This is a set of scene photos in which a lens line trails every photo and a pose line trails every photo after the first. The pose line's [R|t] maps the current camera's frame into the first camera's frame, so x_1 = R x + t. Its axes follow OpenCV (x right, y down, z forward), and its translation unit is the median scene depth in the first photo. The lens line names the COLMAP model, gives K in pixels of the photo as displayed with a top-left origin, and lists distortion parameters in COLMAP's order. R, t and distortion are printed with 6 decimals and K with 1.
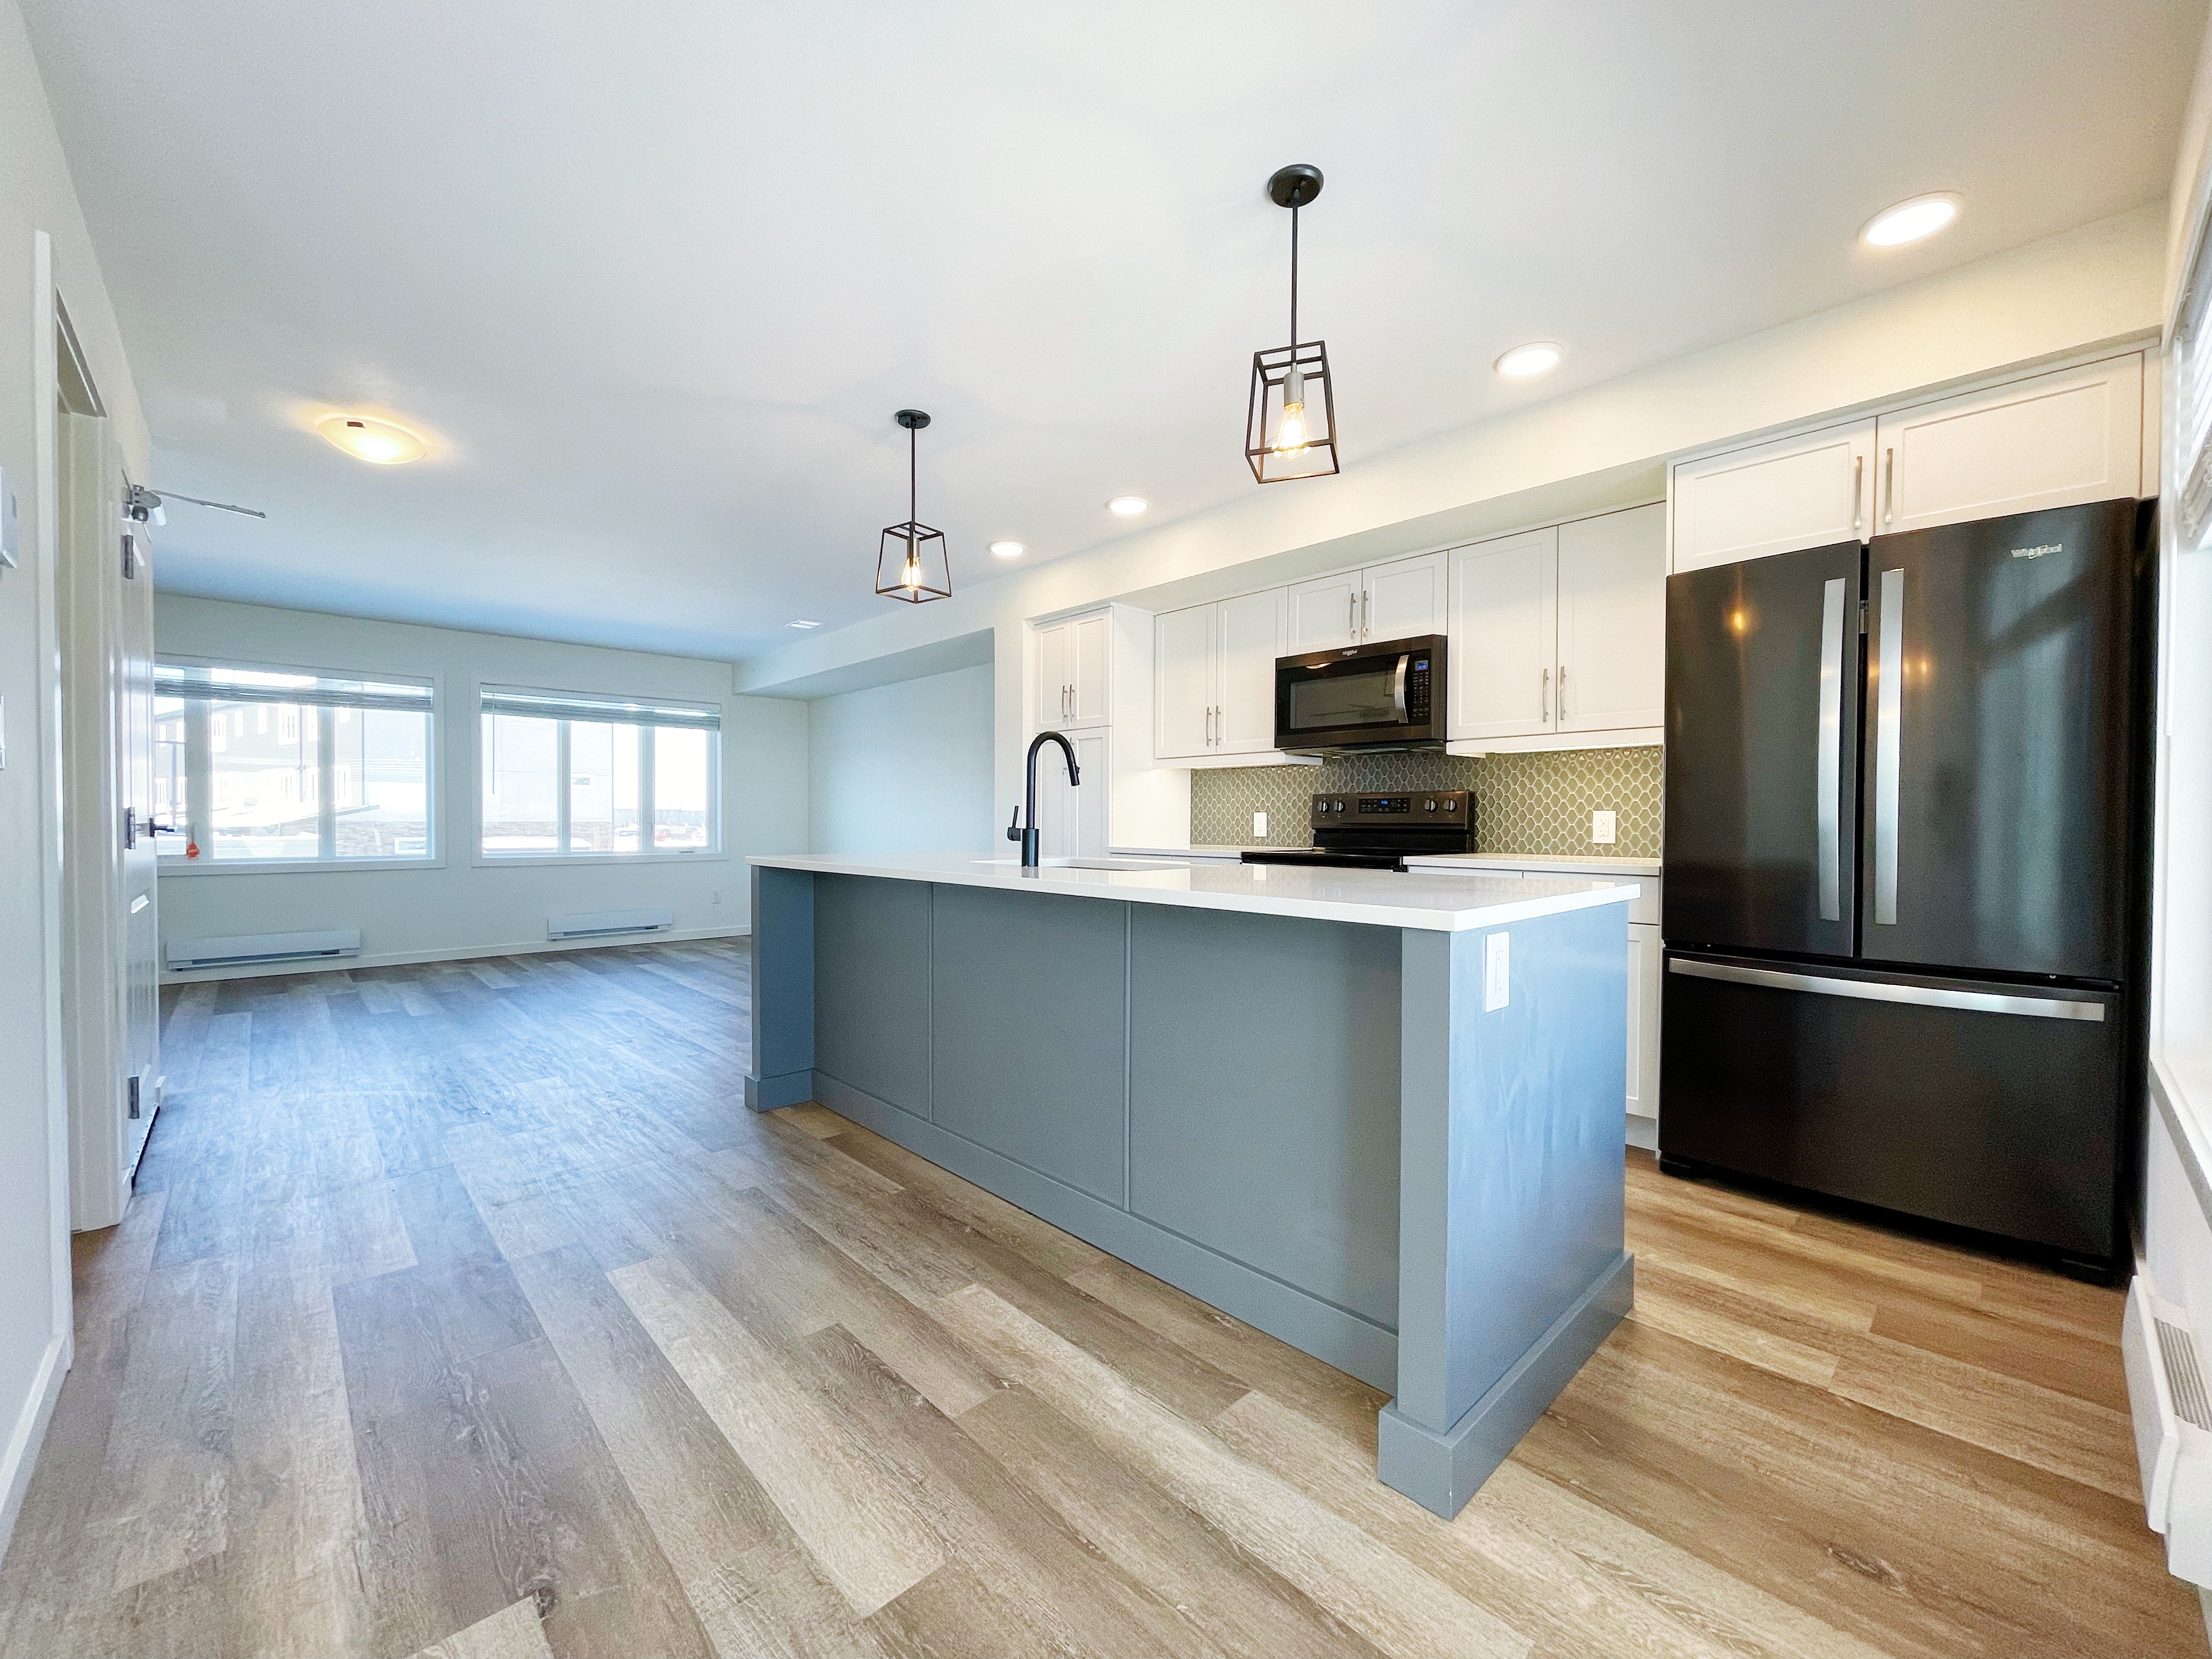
lens RADIAL K [[884.8, 0, 1100.3], [0, 884.8, 832.1], [0, 0, 1]] dist [0.001088, -0.000158]
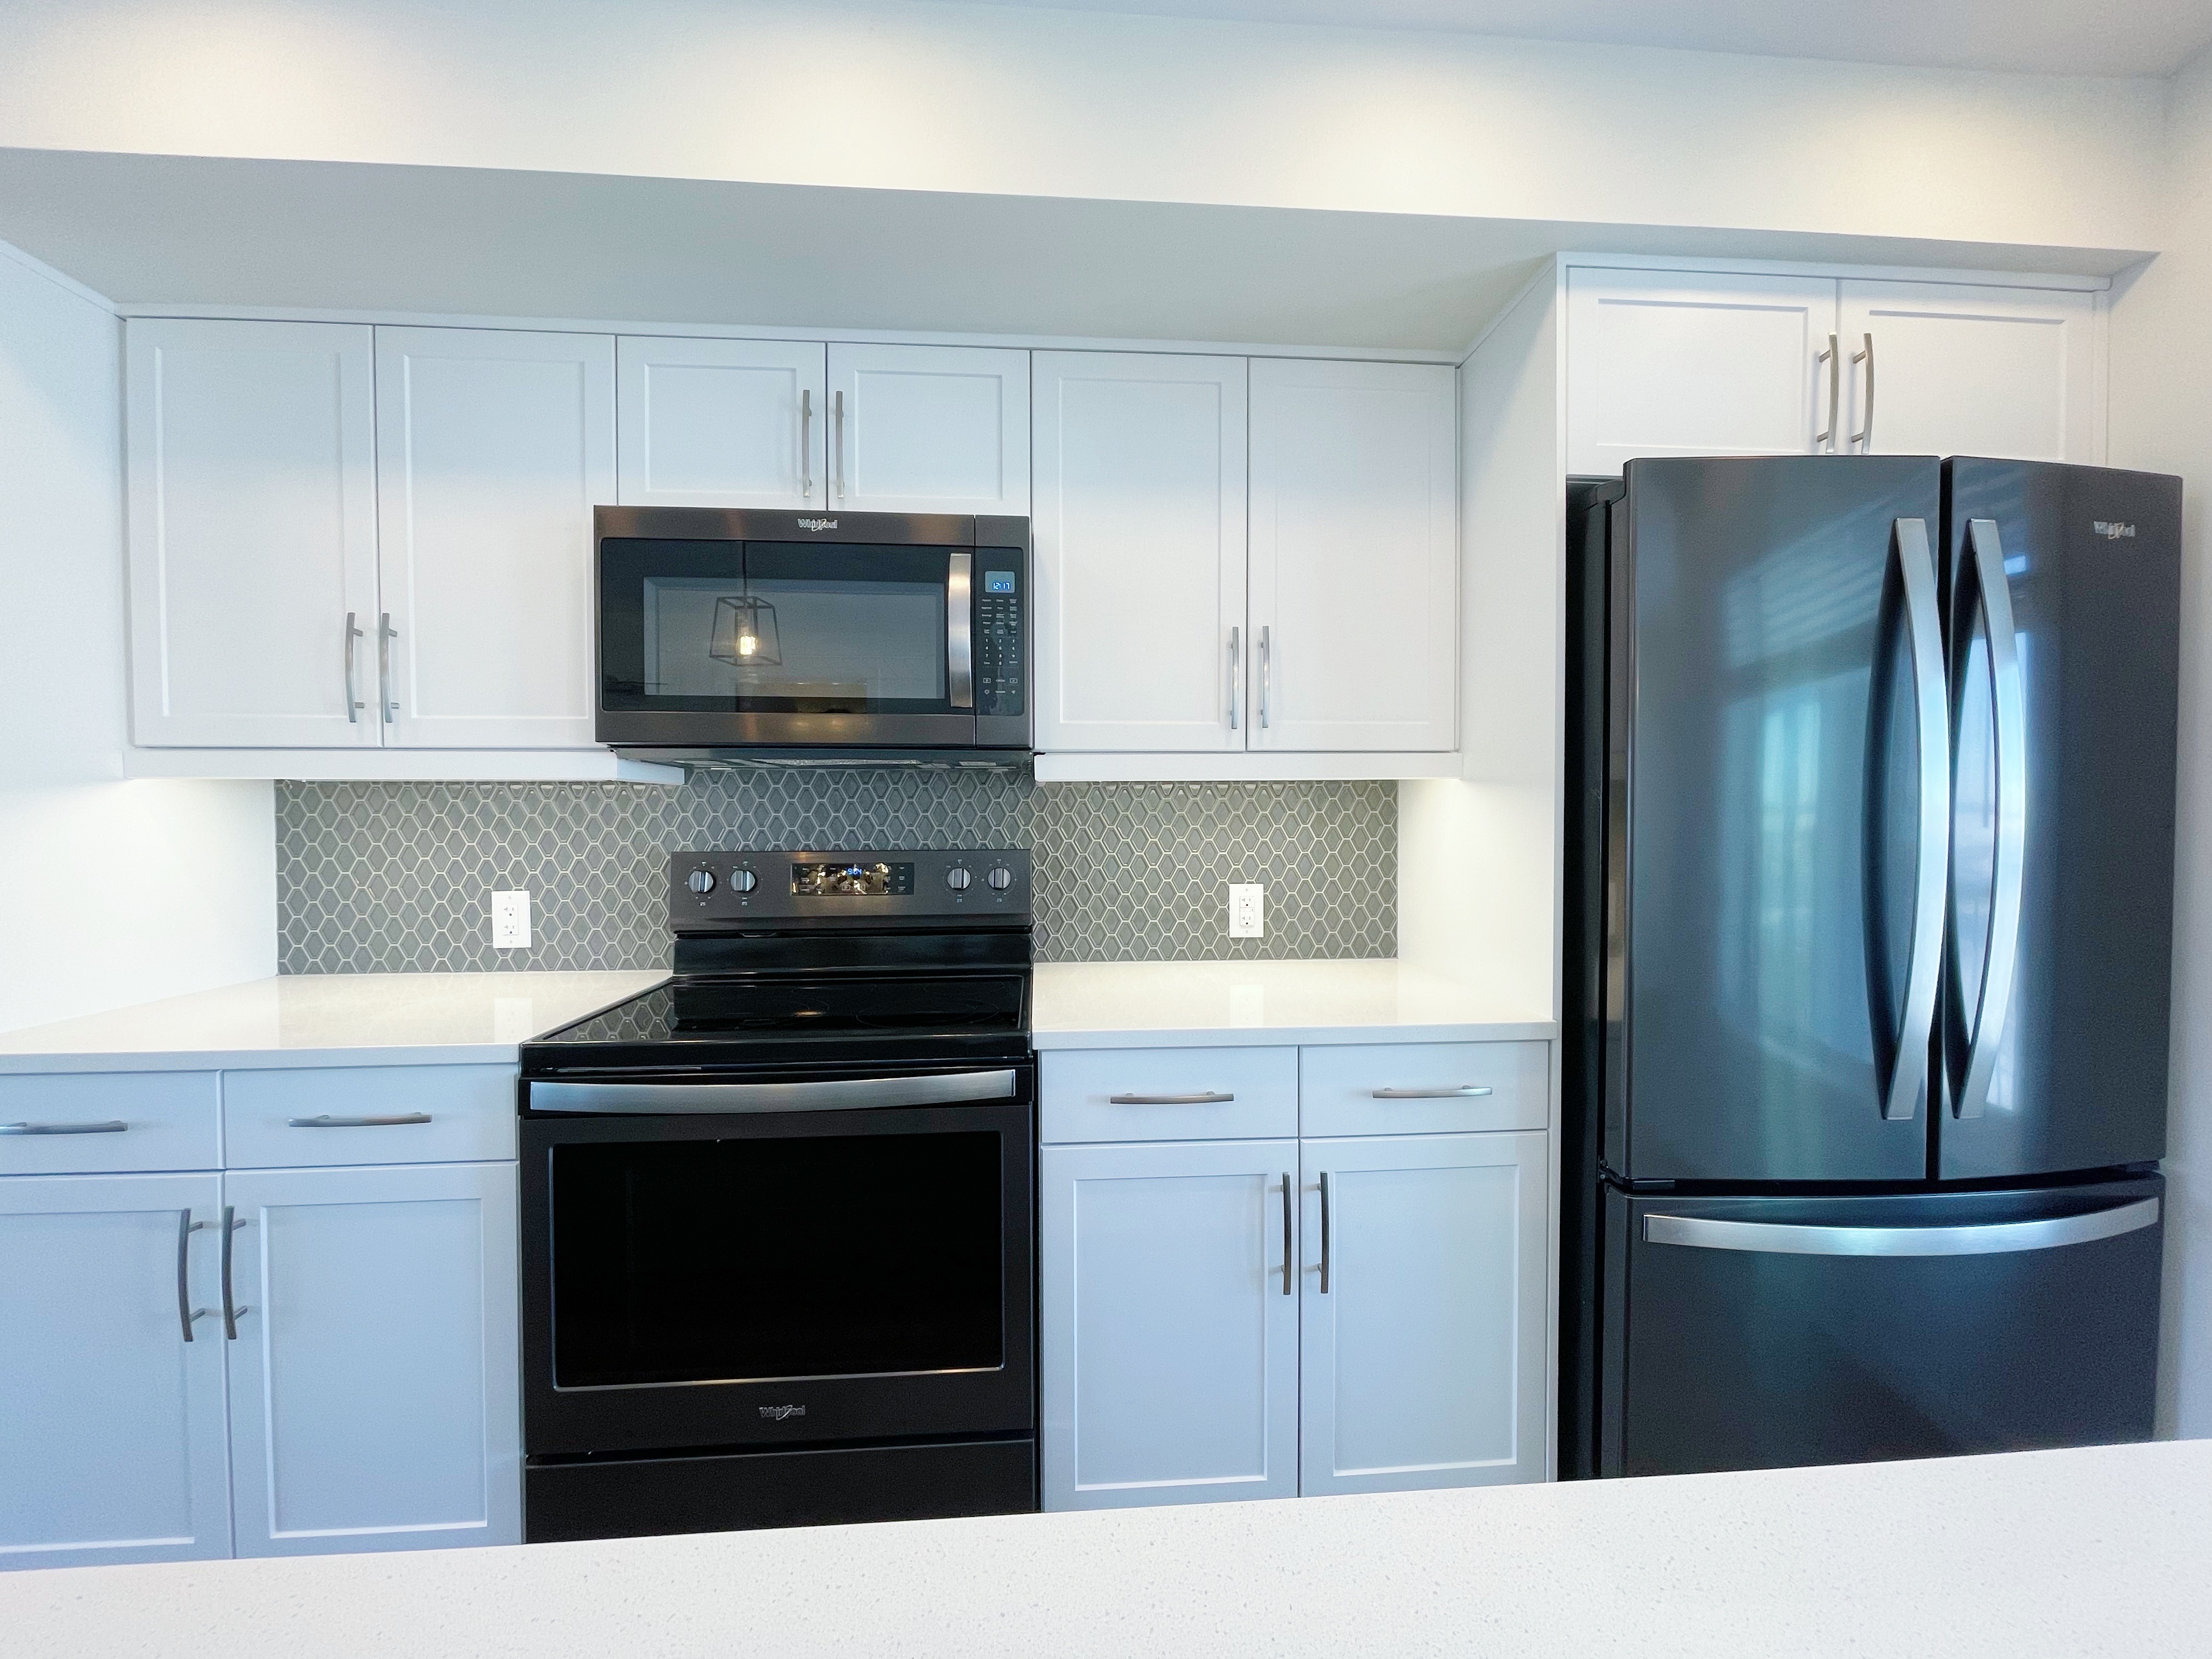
lens RADIAL K [[884.8, 0, 1100.3], [0, 884.8, 832.1], [0, 0, 1]] dist [0.001088, -0.000158]
pose [[0.633184, -0.017893, 0.773794, 0.038857], [0.016734, 0.999816, 0.009426, -0.056750], [-0.773820, 0.006980, 0.633367, 0.598099]]
